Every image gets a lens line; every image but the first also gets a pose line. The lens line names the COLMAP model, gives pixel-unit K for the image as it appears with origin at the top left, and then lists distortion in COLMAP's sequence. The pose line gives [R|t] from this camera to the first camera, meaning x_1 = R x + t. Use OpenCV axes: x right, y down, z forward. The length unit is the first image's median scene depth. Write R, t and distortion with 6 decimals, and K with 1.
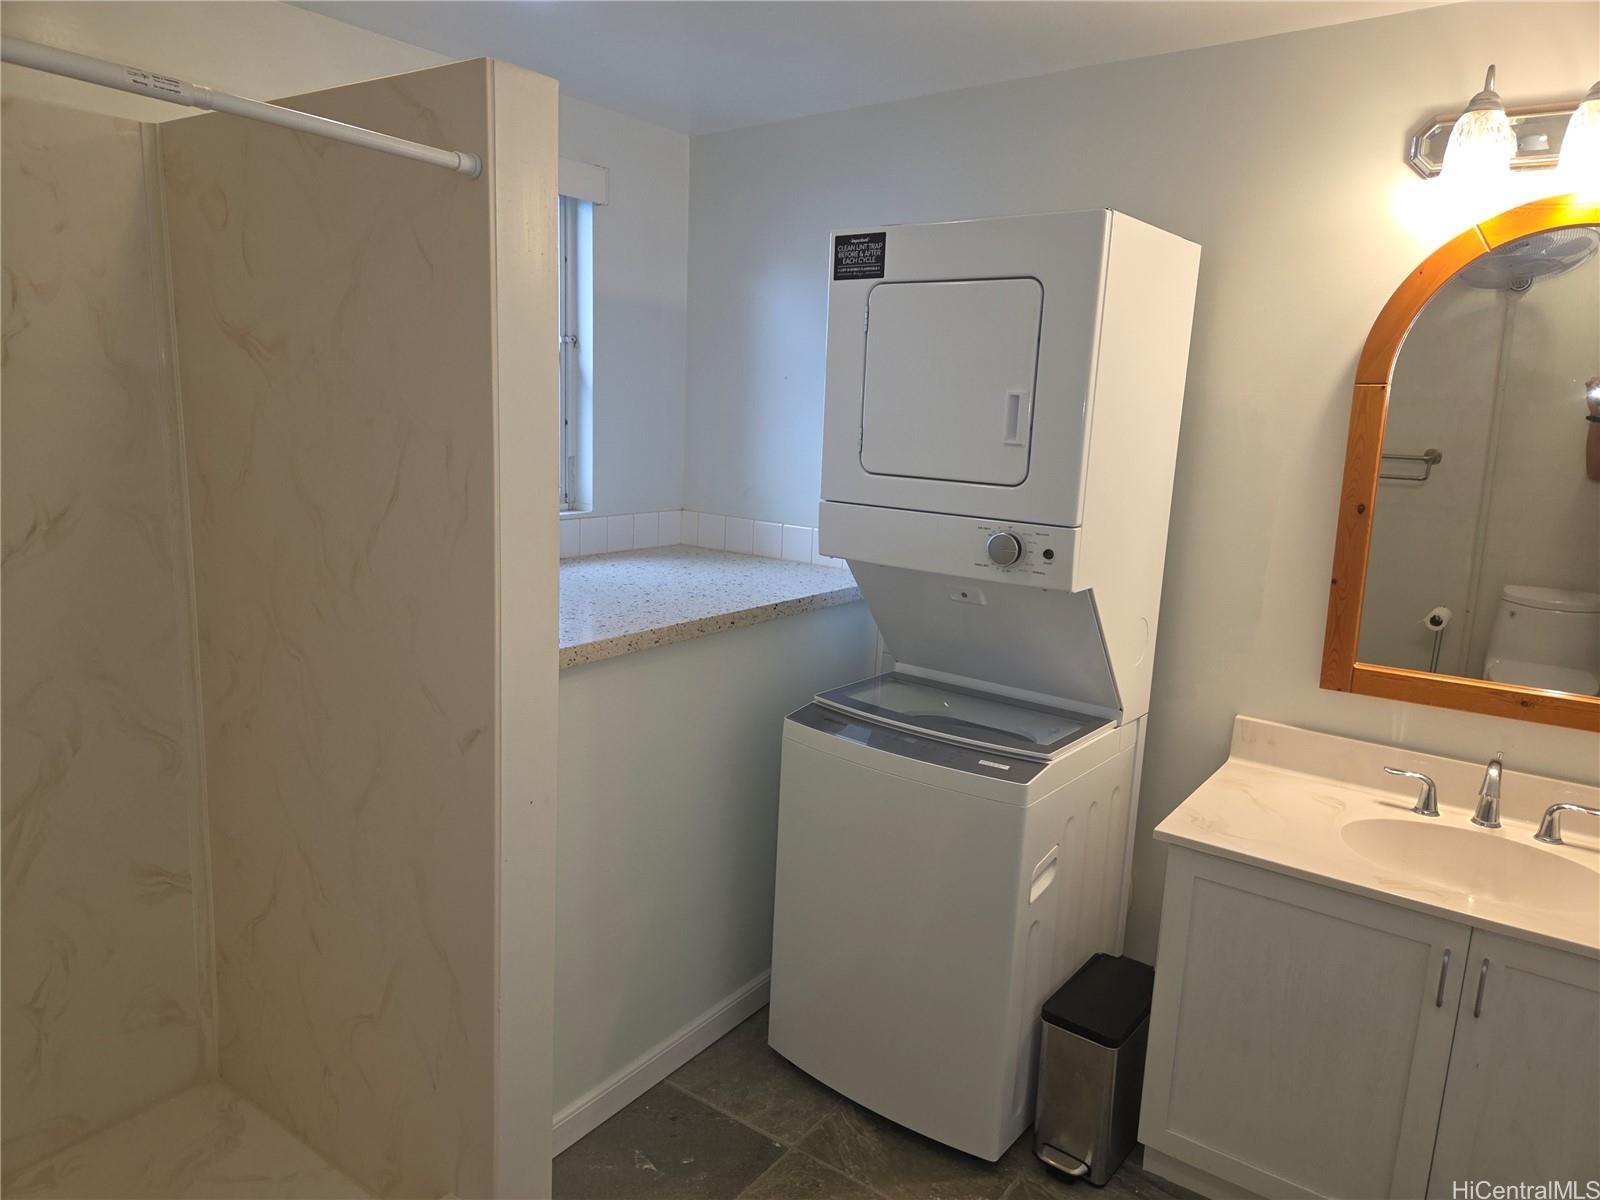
lens RADIAL K [[1064.9, 0, 785.0], [0, 1064.9, 601.8], [0, 0, 1]] dist [0.089082, -0.080393]
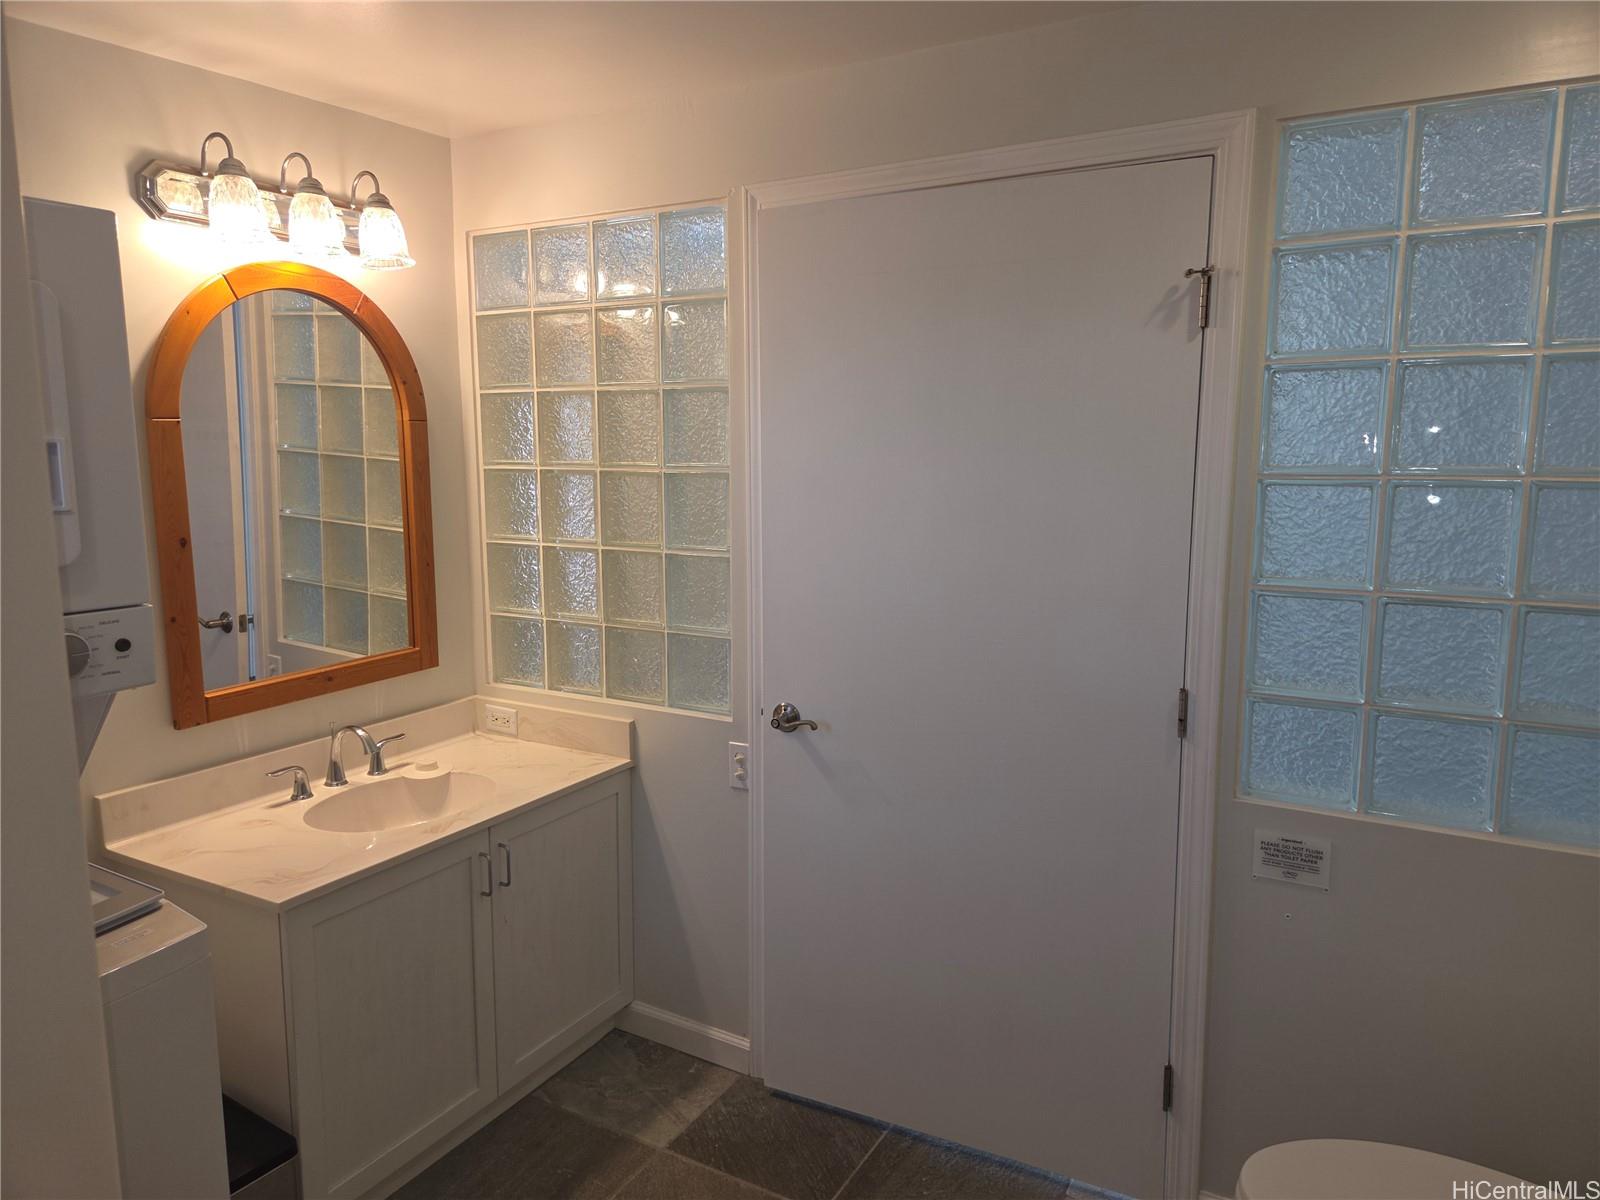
lens RADIAL K [[1070.0, 0, 801.4], [0, 1070.0, 592.4], [0, 0, 1]] dist [0.091294, -0.083144]
pose [[-0.112901, -0.176504, 0.977803, -0.527324], [0.184423, 0.963273, 0.195176, -0.133329], [-0.976341, 0.202365, -0.076203, 0.530140]]
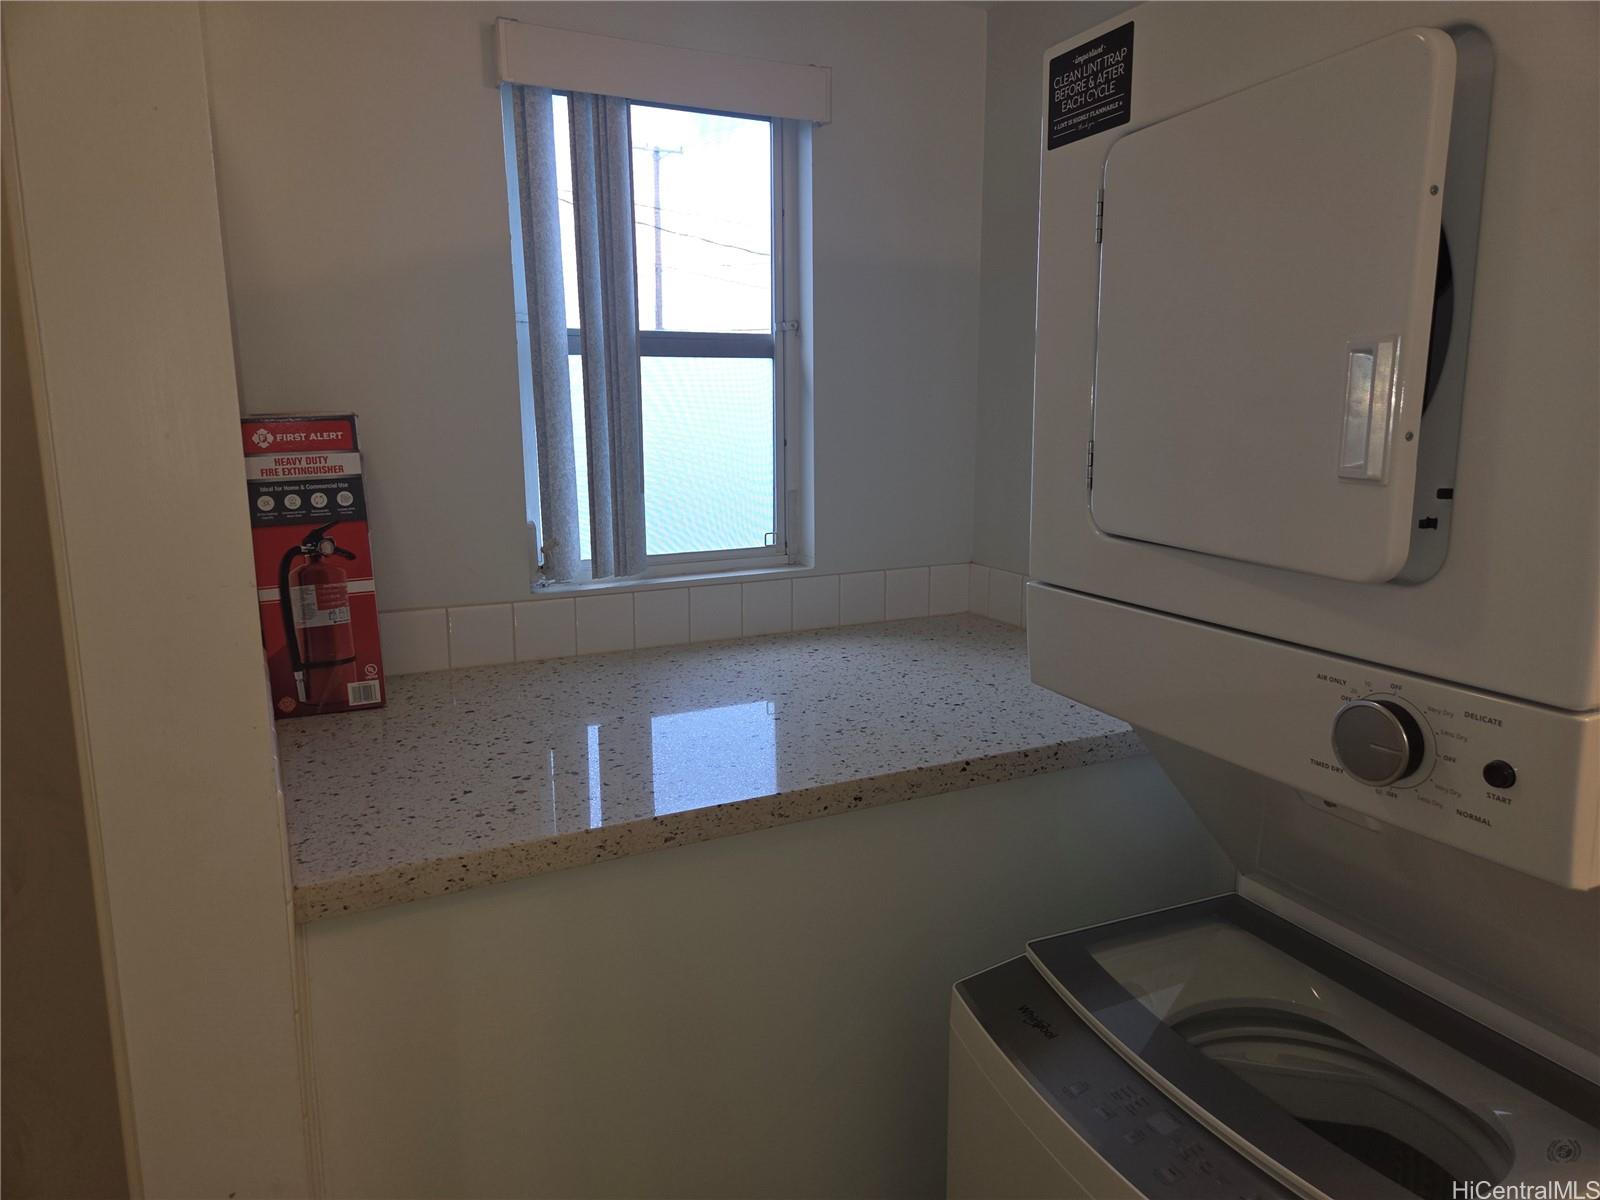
lens RADIAL K [[1070.0, 0, 801.4], [0, 1070.0, 592.4], [0, 0, 1]] dist [0.091294, -0.083144]
pose [[0.887920, 0.034974, -0.458666, 0.187656], [-0.043746, 0.999006, -0.008511, -0.085813], [0.457913, 0.027622, 0.888568, 0.512238]]
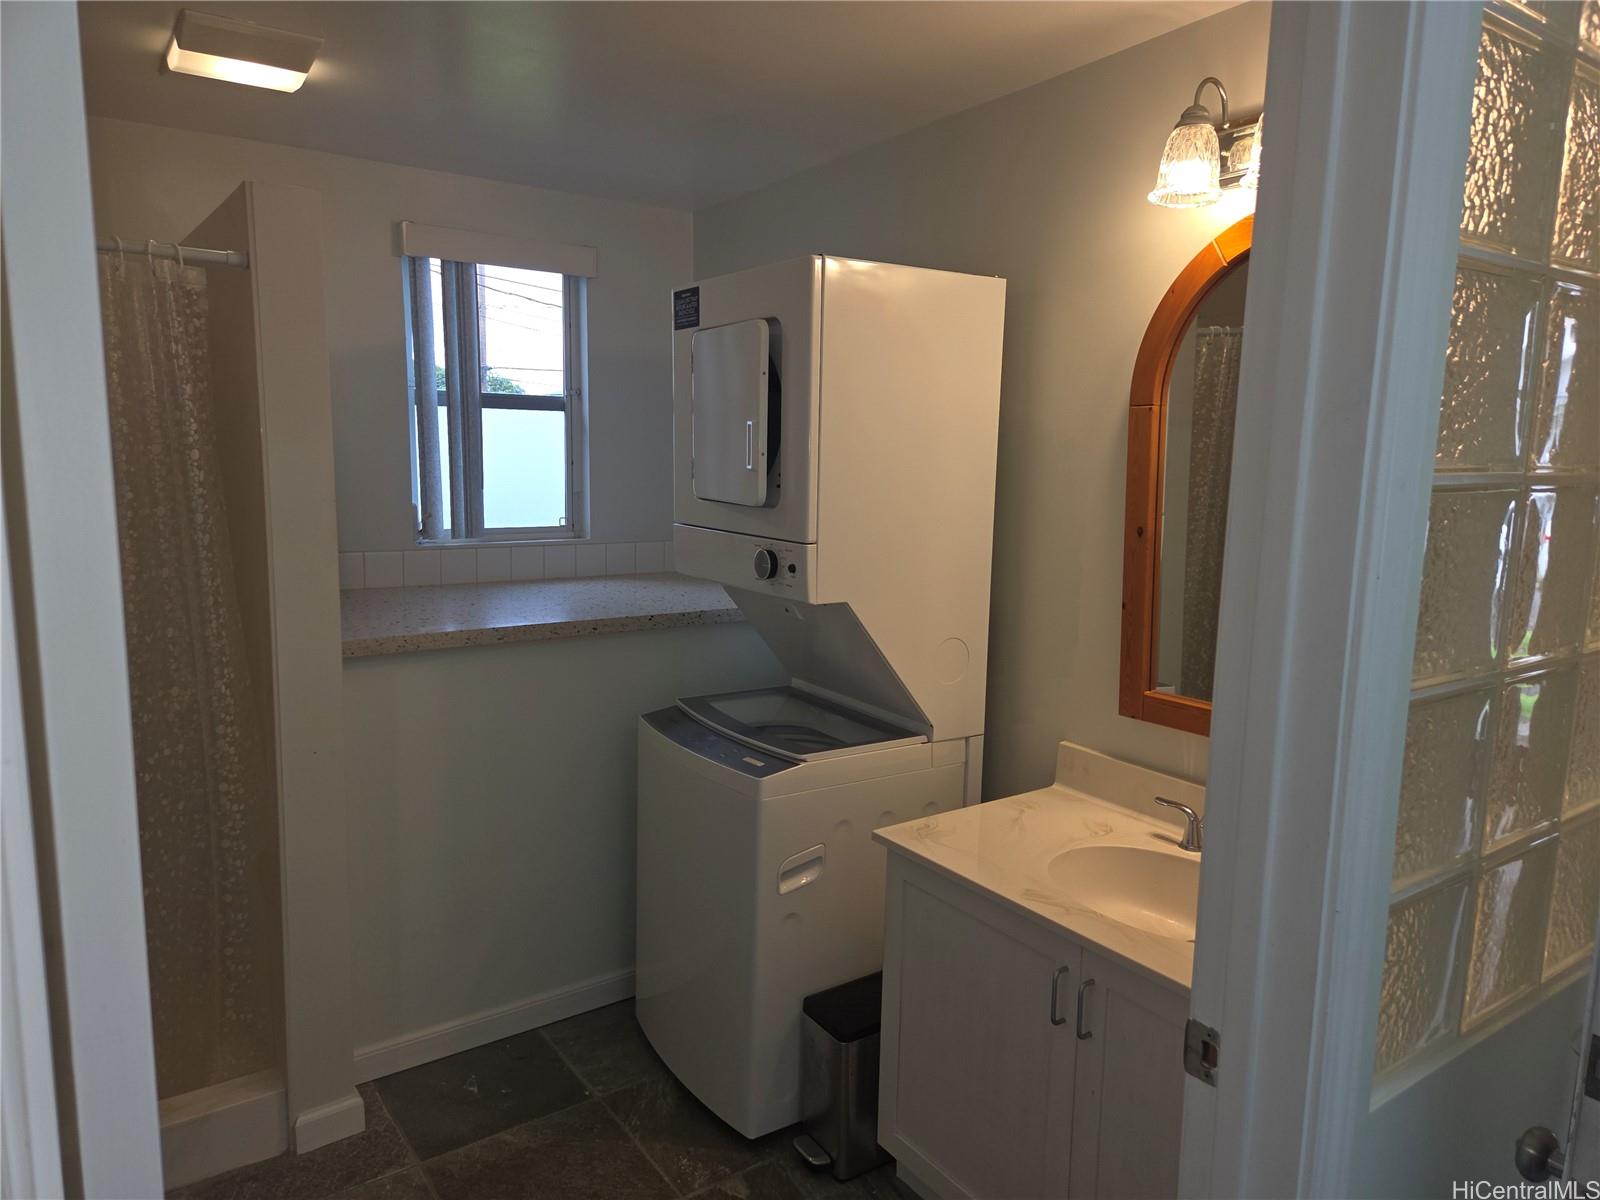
lens RADIAL K [[1064.9, 0, 785.0], [0, 1064.9, 601.8], [0, 0, 1]] dist [0.089082, -0.080393]
pose [[0.944976, 0.025152, -0.326171, 0.546699], [-0.041733, 0.998162, -0.043938, 0.034261], [0.324466, 0.055132, 0.944289, -0.021938]]
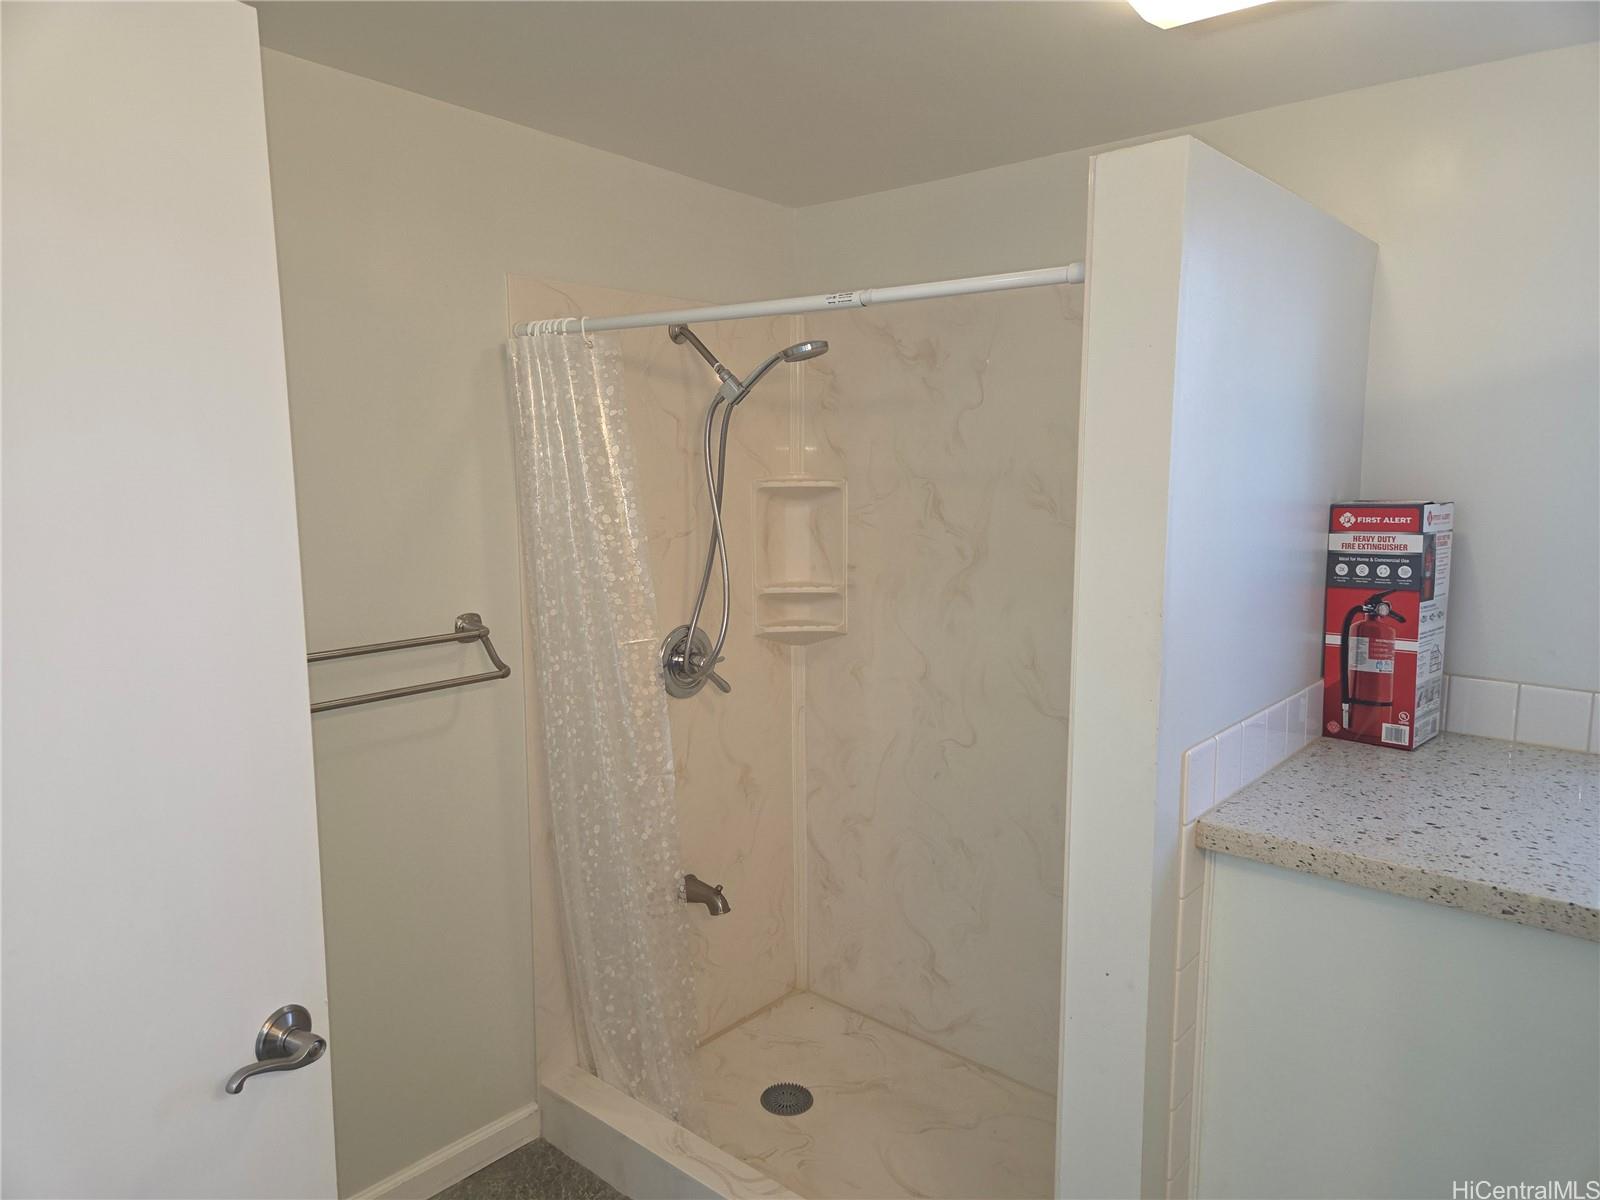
lens RADIAL K [[1064.9, 0, 785.0], [0, 1064.9, 601.8], [0, 0, 1]] dist [0.089082, -0.080393]
pose [[-0.096829, 0.094366, -0.990817, 0.493332], [-0.187211, 0.976000, 0.111250, -0.120537], [0.977536, 0.196264, -0.076839, 0.595015]]
